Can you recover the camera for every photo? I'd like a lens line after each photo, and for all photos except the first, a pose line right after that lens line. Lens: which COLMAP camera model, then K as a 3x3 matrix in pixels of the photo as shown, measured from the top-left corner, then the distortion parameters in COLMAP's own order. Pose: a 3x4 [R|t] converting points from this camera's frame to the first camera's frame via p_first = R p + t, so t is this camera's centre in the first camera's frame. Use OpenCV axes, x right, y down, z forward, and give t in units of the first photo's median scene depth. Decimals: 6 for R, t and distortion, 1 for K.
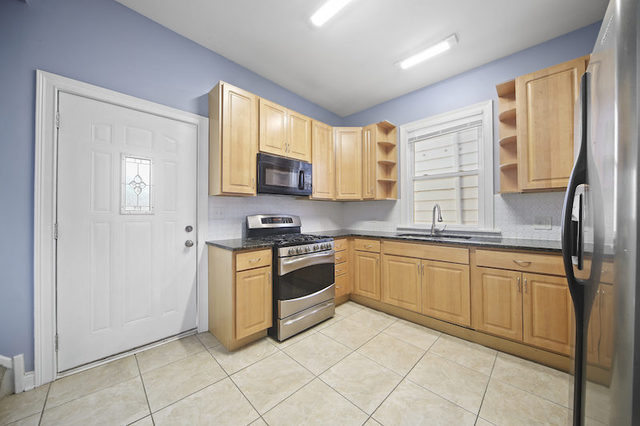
lens RADIAL K [[223.4, 0, 326.5], [0, 223.4, 210.9], [0, 0, 1]] dist [-0.014804, -0.000033]
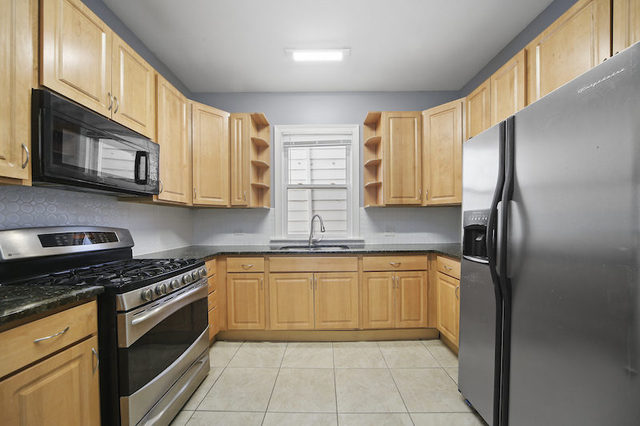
lens RADIAL K [[223.4, 0, 322.3], [0, 223.4, 225.1], [0, 0, 1]] dist [-0.014804, -0.000033]
pose [[0.722828, -0.006663, 0.690996, -0.192944], [-0.005625, 0.999864, 0.015525, 0.001105], [-0.691006, -0.015109, 0.722691, 0.286334]]
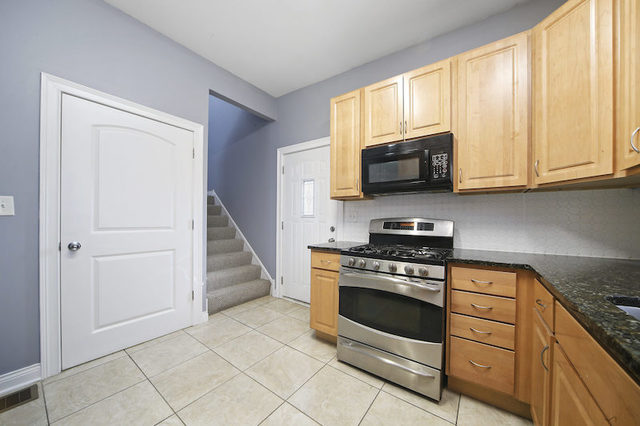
lens RADIAL K [[223.4, 0, 319.8], [0, 223.4, 219.7], [0, 0, 1]] dist [-0.014804, -0.000033]
pose [[0.146040, 0.006896, -0.989255, 0.560371], [0.004425, 0.999961, 0.007624, 0.016539], [0.989269, -0.005490, 0.146004, 0.676098]]
